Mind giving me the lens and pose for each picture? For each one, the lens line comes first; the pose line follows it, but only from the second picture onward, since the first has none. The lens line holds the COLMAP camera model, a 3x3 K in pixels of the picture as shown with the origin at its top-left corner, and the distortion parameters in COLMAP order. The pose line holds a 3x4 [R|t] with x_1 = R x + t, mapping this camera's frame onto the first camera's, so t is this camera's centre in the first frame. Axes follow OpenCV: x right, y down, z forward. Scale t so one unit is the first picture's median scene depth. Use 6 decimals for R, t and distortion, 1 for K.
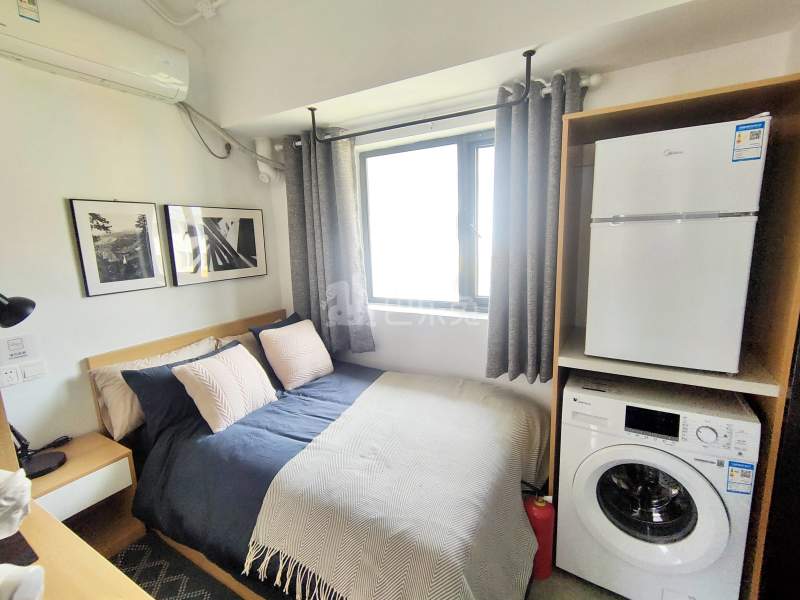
lens RADIAL K [[380.6, 0, 405.7], [0, 380.6, 299.2], [0, 0, 1]] dist [0.009791, 0.001826]
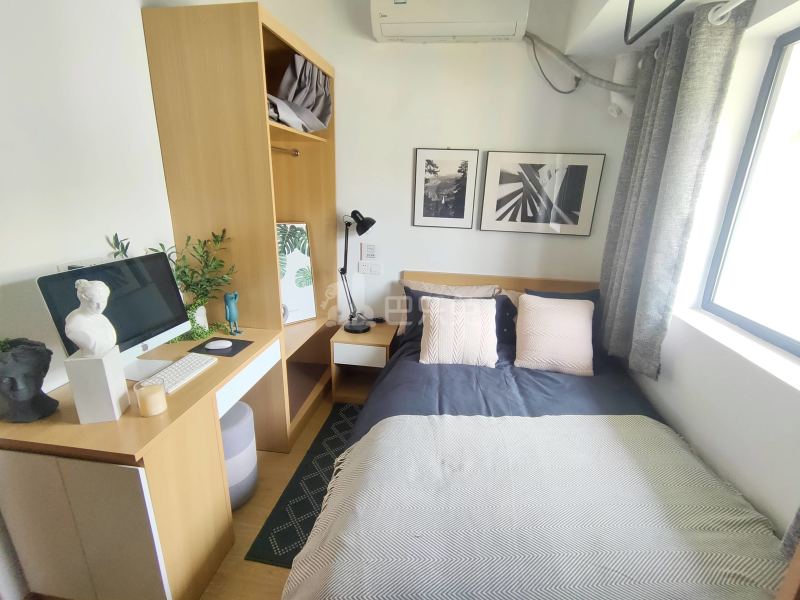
lens RADIAL K [[380.6, 0, 403.1], [0, 380.6, 300.8], [0, 0, 1]] dist [0.009791, 0.001826]
pose [[0.368083, 0.321868, -0.872305, 0.349861], [-0.205284, 0.943152, 0.261387, -0.089632], [0.906848, 0.082858, 0.413232, 0.412045]]
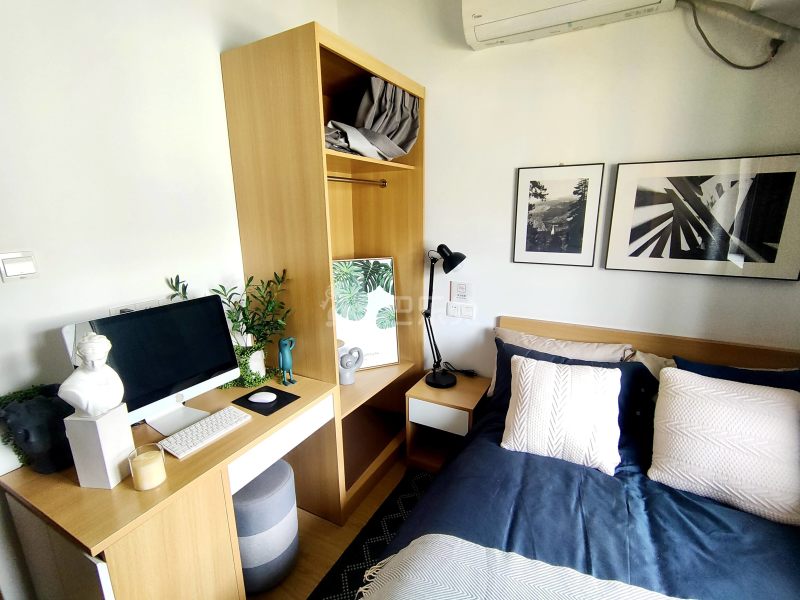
lens RADIAL K [[380.6, 0, 401.8], [0, 380.6, 299.6], [0, 0, 1]] dist [0.009791, 0.001826]
pose [[0.028061, 0.269478, -0.962598, 0.190734], [-0.162657, 0.951373, 0.261594, -0.122791], [0.986284, 0.149232, 0.070529, 0.583648]]
